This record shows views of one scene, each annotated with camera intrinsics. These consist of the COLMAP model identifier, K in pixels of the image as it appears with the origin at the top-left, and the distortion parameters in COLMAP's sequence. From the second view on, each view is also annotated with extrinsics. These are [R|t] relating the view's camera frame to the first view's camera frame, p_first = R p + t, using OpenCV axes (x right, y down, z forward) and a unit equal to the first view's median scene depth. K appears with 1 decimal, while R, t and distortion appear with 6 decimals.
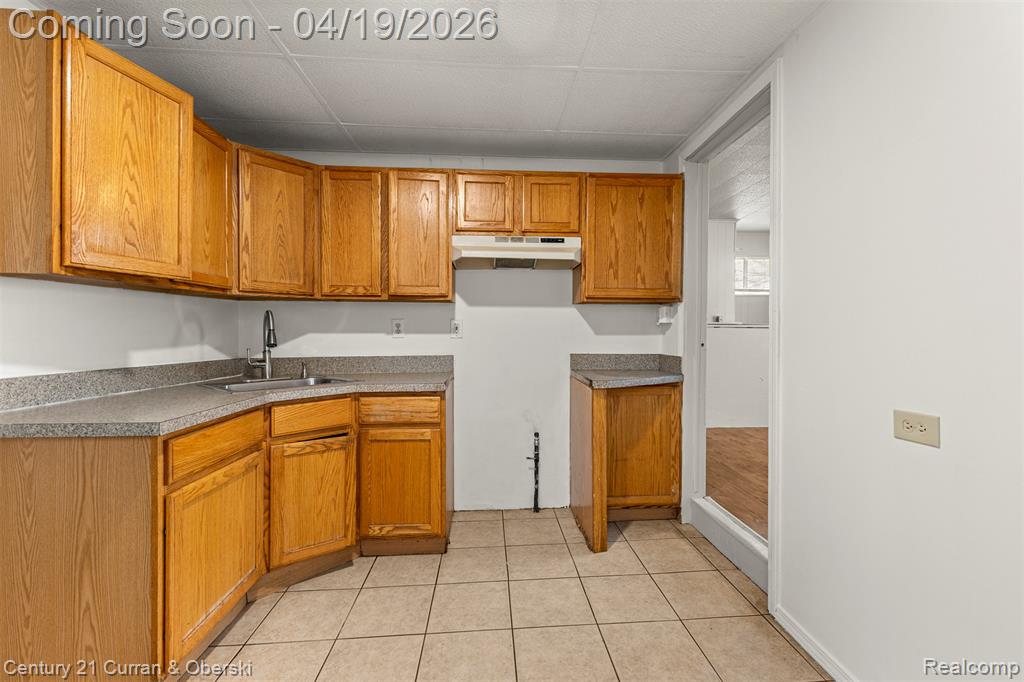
lens RADIAL K [[443.4, 0, 528.5], [0, 443.4, 332.0], [0, 0, 1]] dist [0.011589, -0.003136]
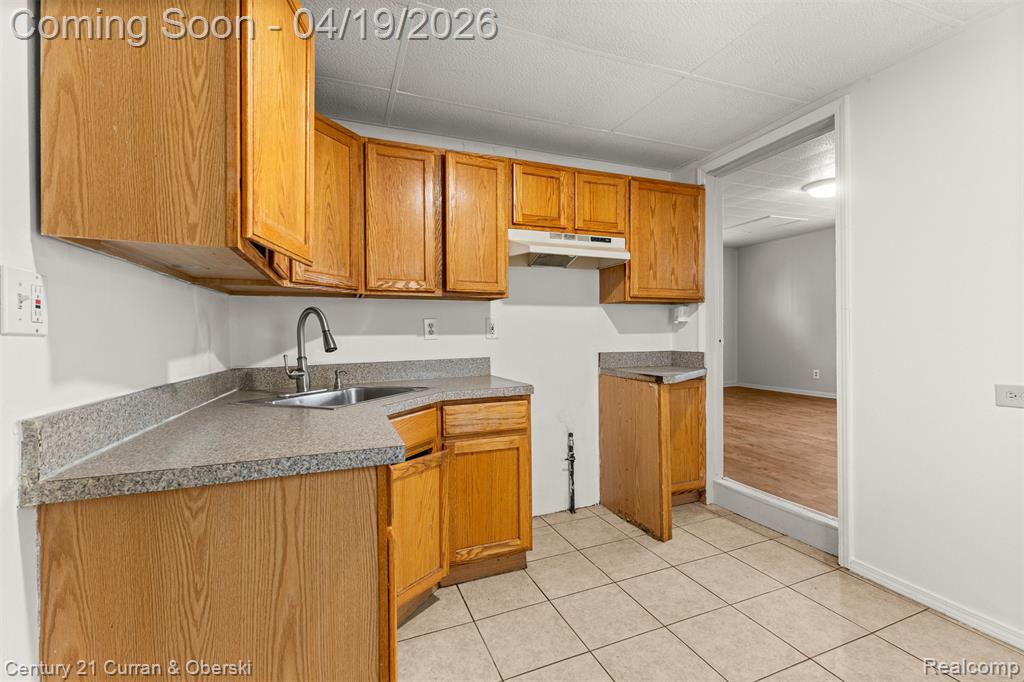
lens RADIAL K [[443.4, 0, 527.2], [0, 443.4, 334.0], [0, 0, 1]] dist [0.011589, -0.003136]
pose [[0.950676, -0.013105, 0.309909, -0.461401], [0.014184, 0.999899, -0.001230, 0.006889], [-0.309862, 0.005565, 0.950765, 0.105343]]
